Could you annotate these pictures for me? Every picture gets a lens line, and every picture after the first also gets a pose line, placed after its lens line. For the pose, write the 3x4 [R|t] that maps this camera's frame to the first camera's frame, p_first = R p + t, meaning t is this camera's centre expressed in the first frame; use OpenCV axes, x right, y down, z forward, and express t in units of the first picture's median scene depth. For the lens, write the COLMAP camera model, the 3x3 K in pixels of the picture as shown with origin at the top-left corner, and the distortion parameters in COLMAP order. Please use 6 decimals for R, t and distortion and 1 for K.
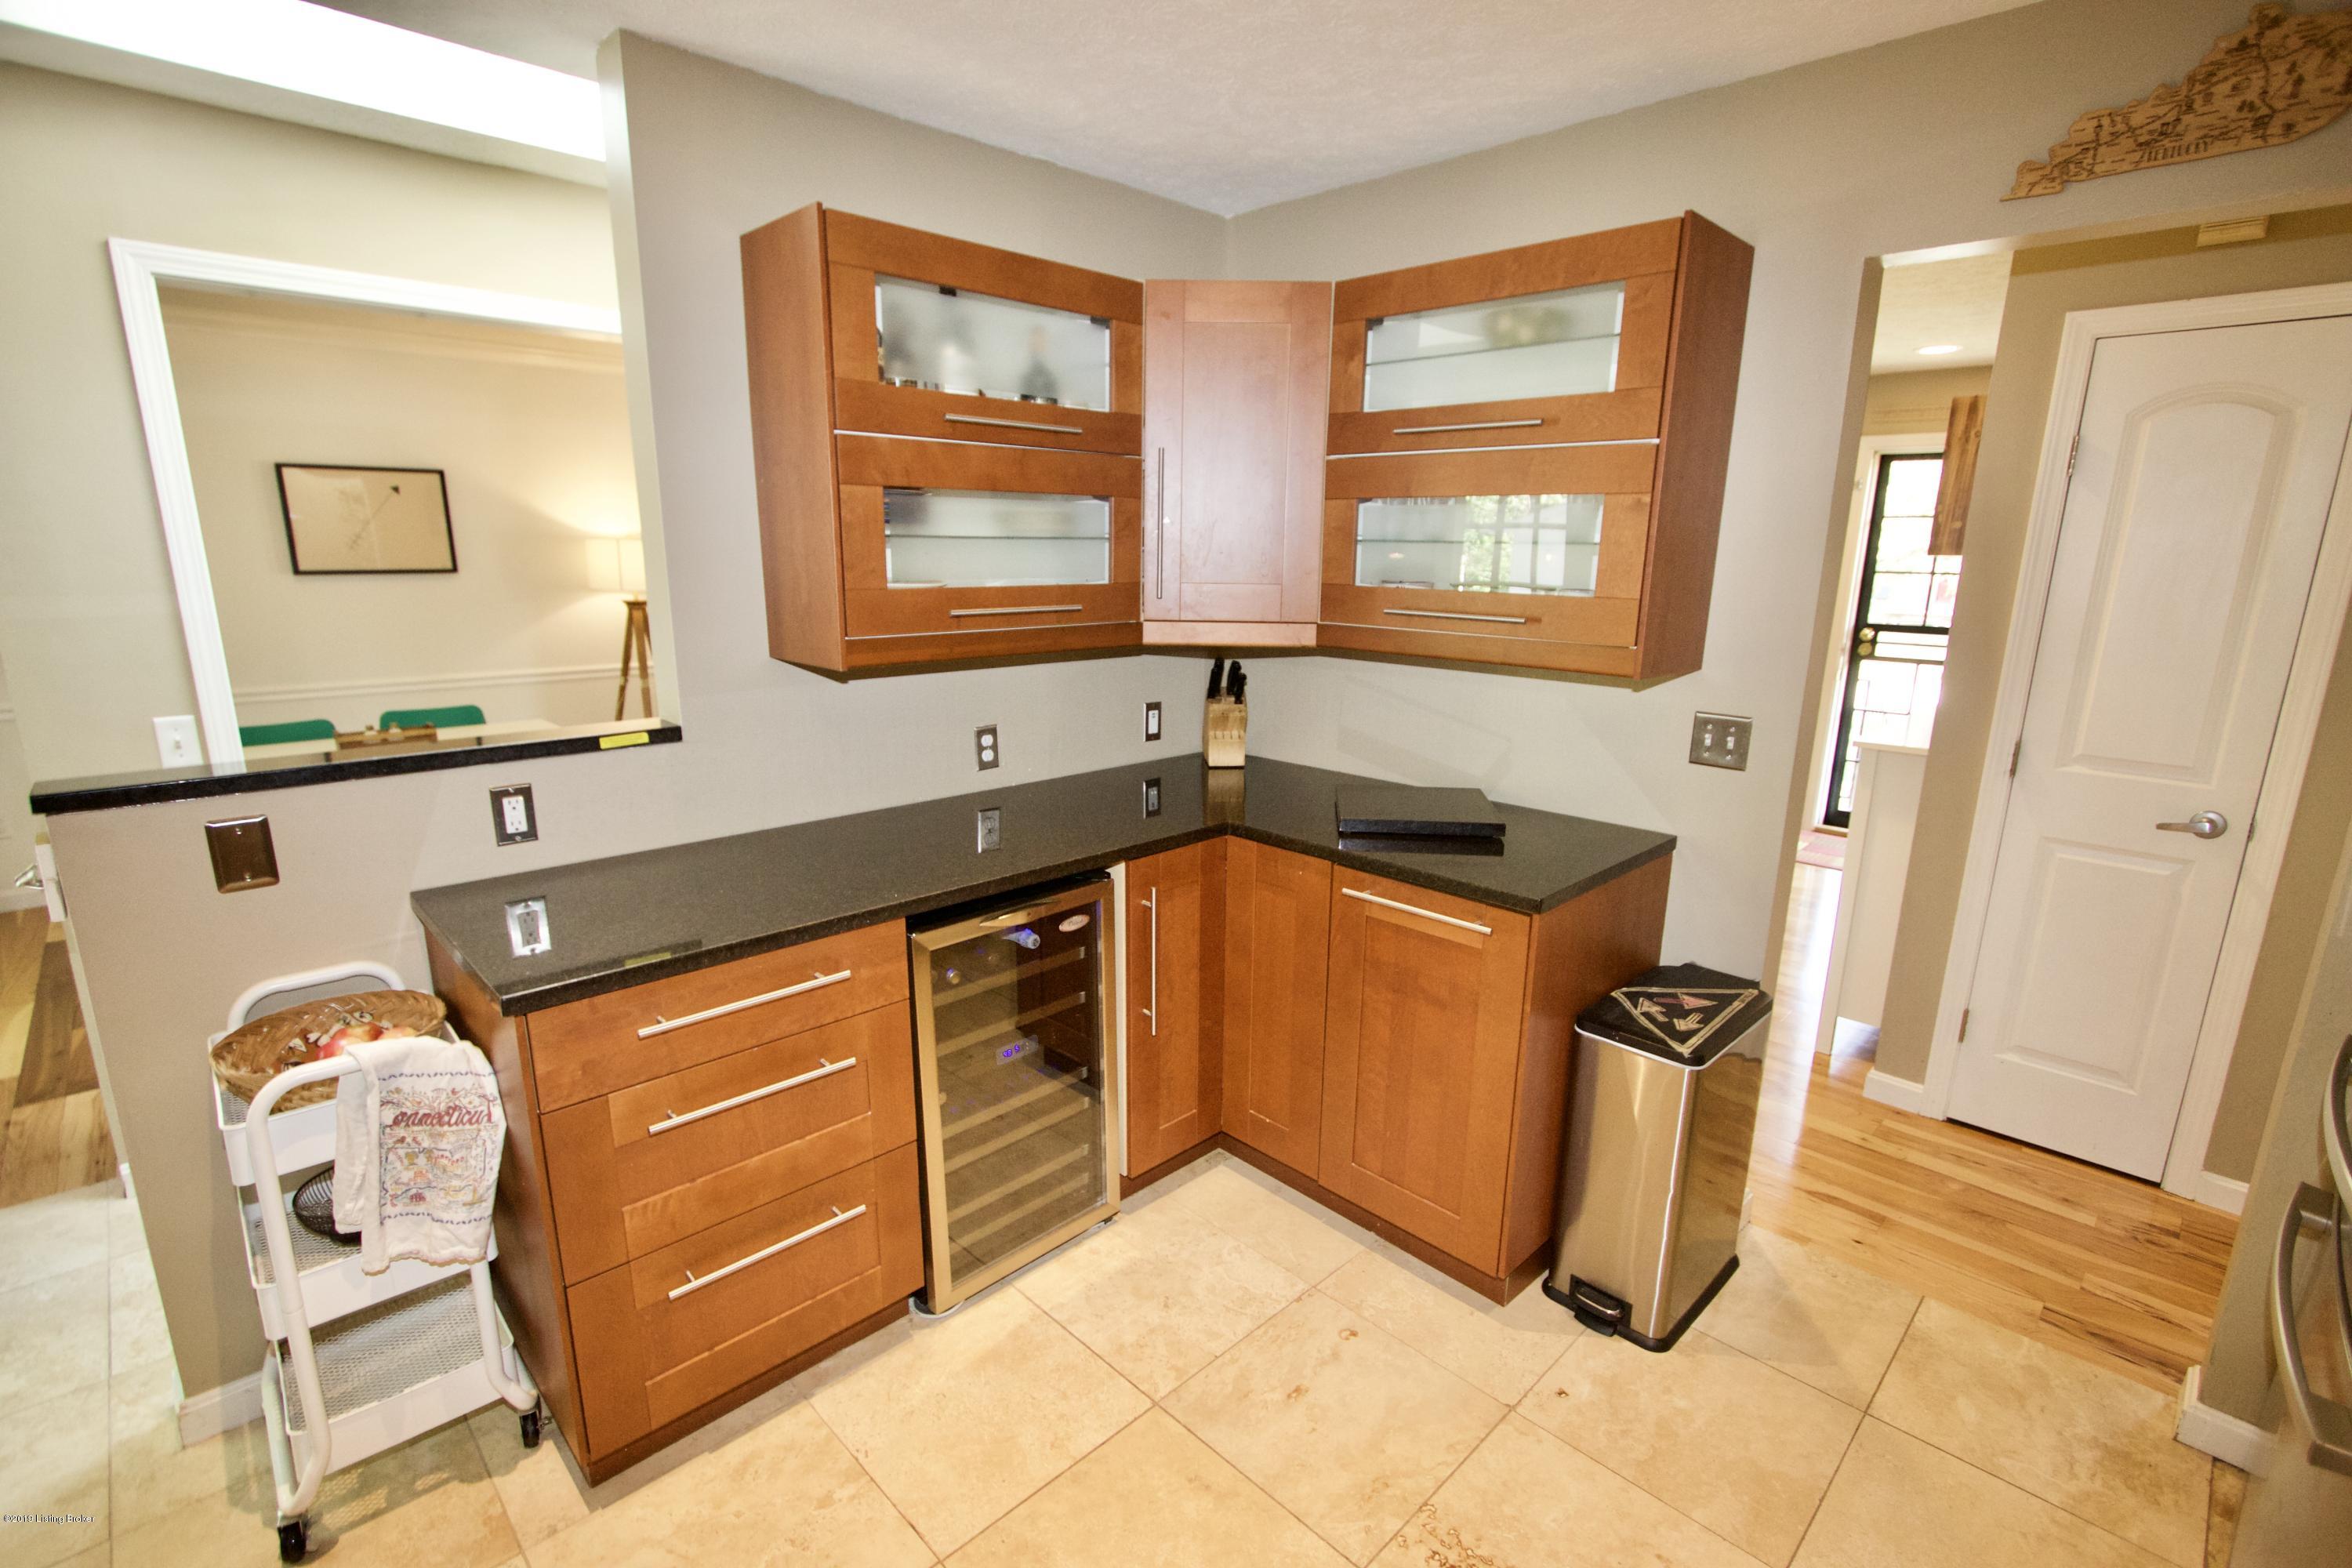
lens RADIAL K [[1076.0, 0, 1182.5], [0, 1076.0, 792.2], [0, 0, 1]] dist [-0.011397, -0.000327]
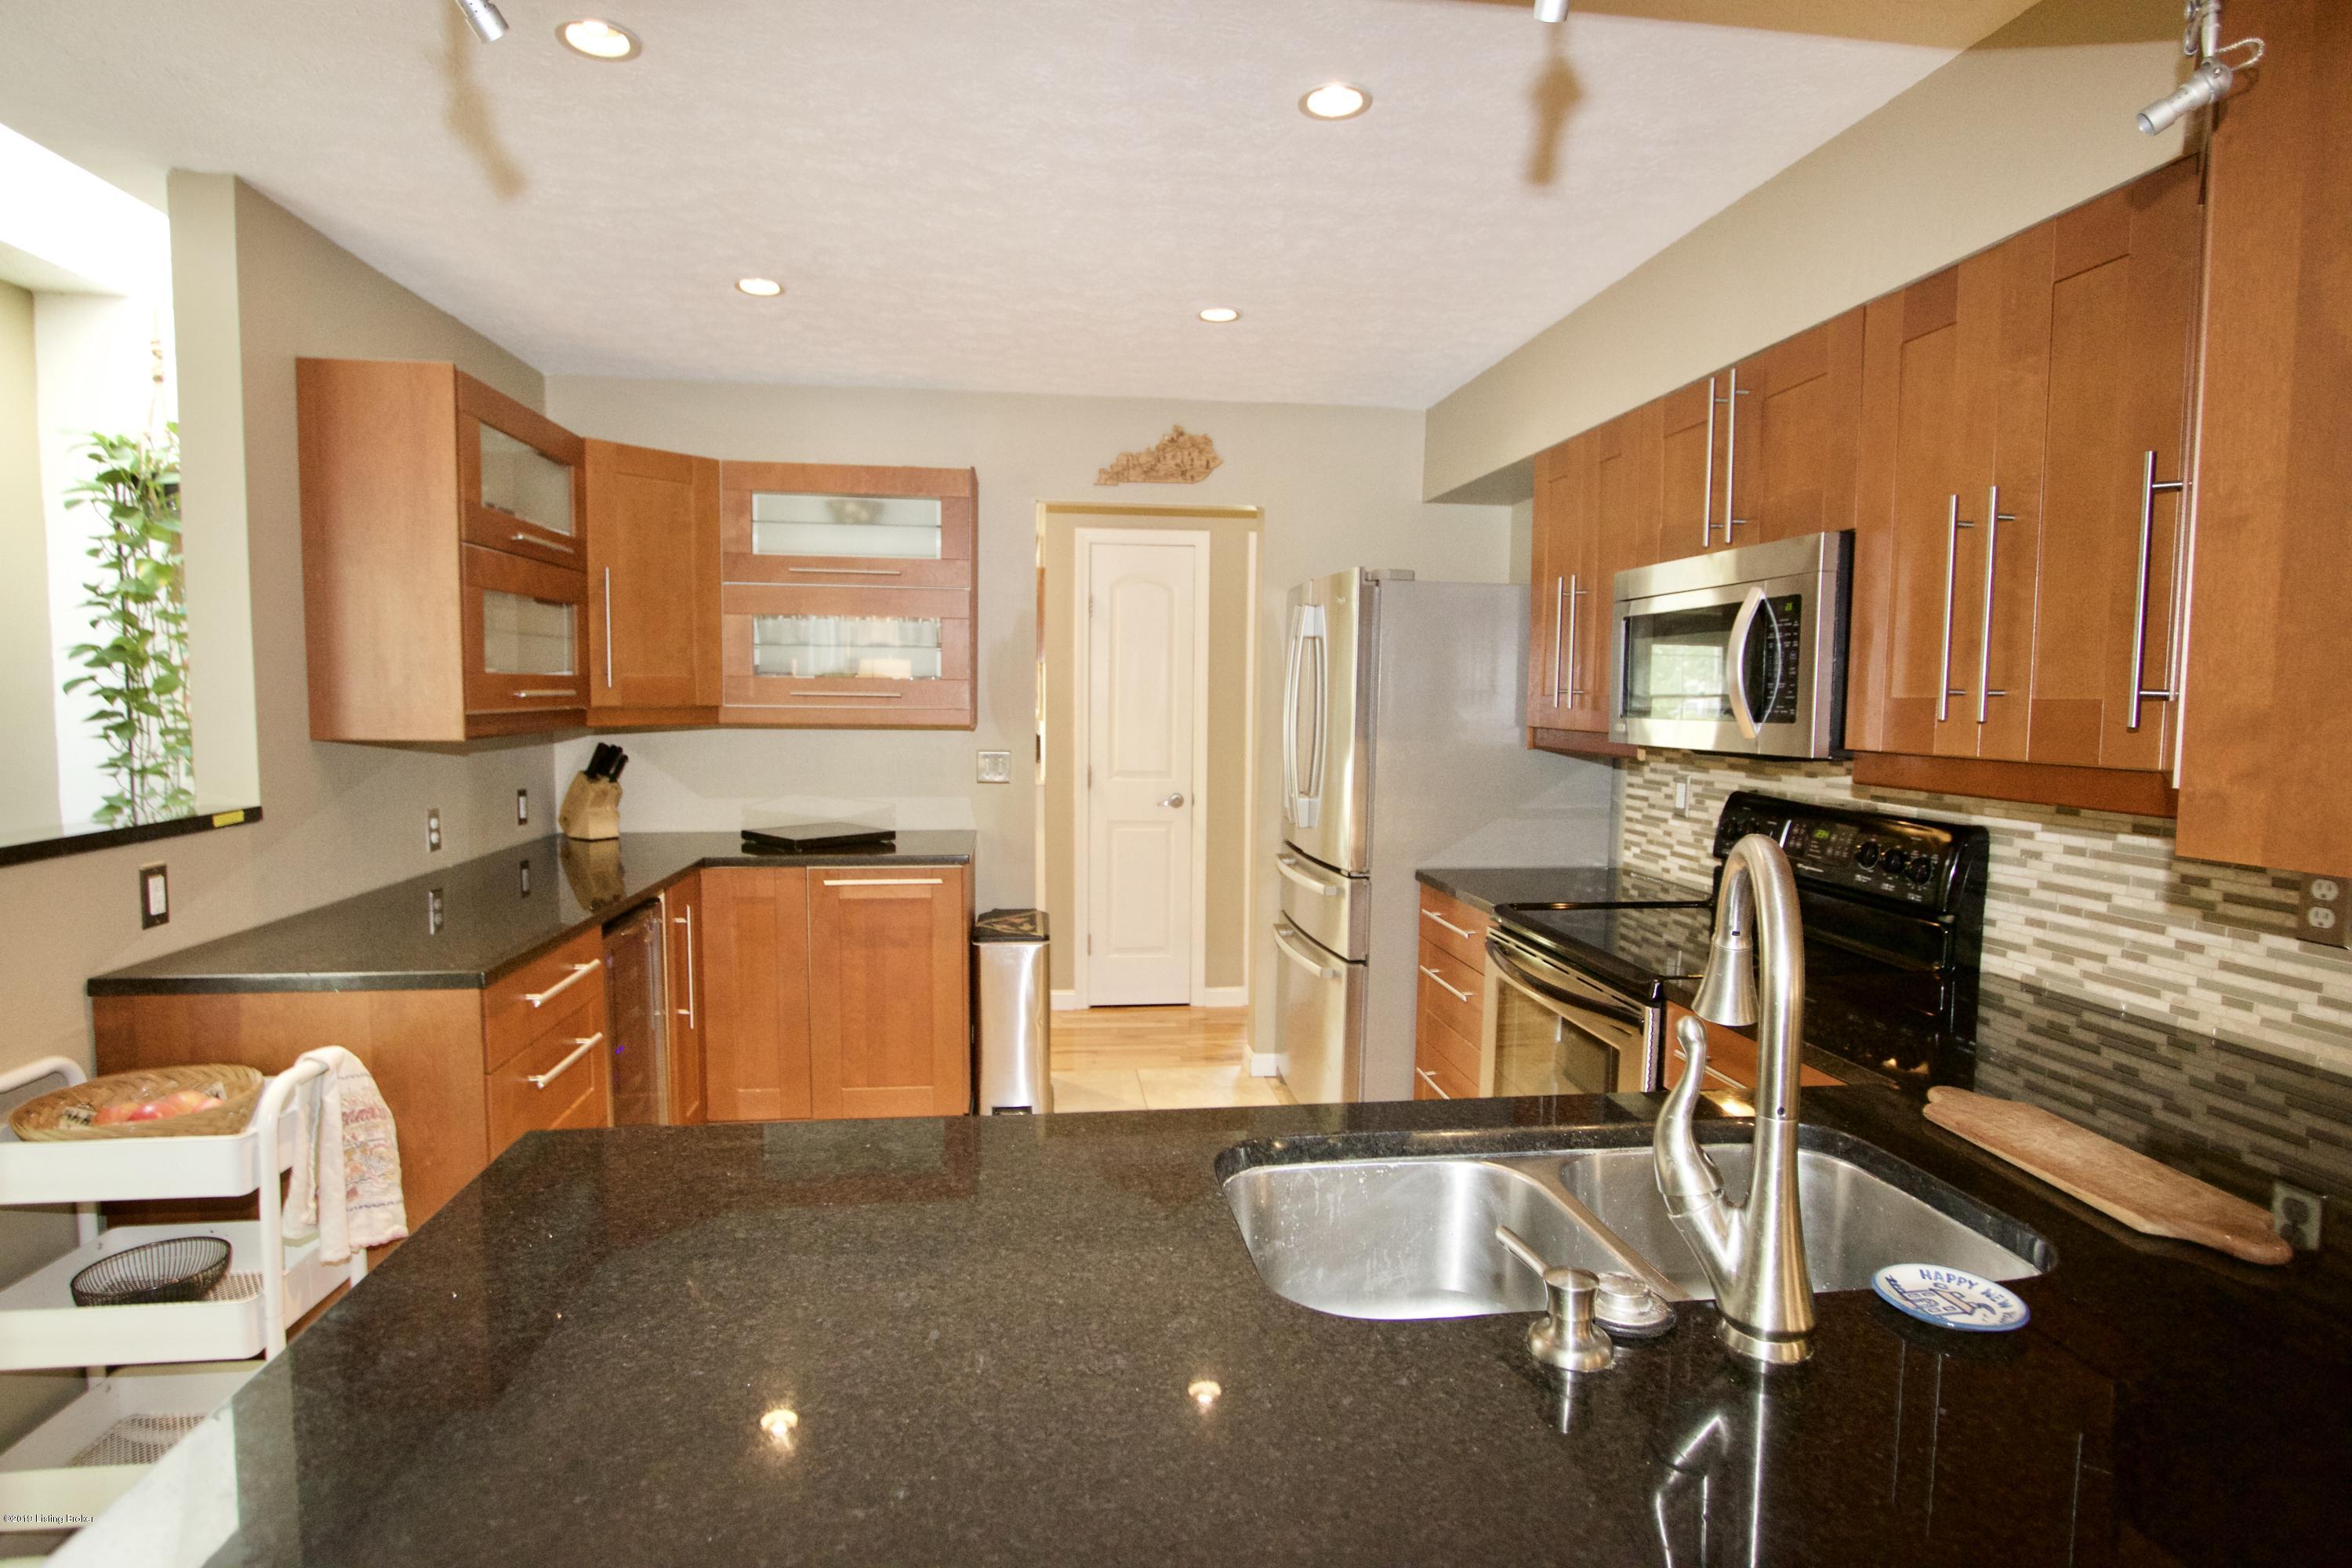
lens RADIAL K [[1213.6, 0, 1176.0], [0, 1213.6, 784.0], [0, 0, 1]] dist [-0.002321, -0.000165]
pose [[0.604842, -0.067845, 0.793451, -0.848930], [0.179264, 0.982391, -0.052651, 0.132584], [-0.775907, 0.174083, 0.606353, -0.361983]]
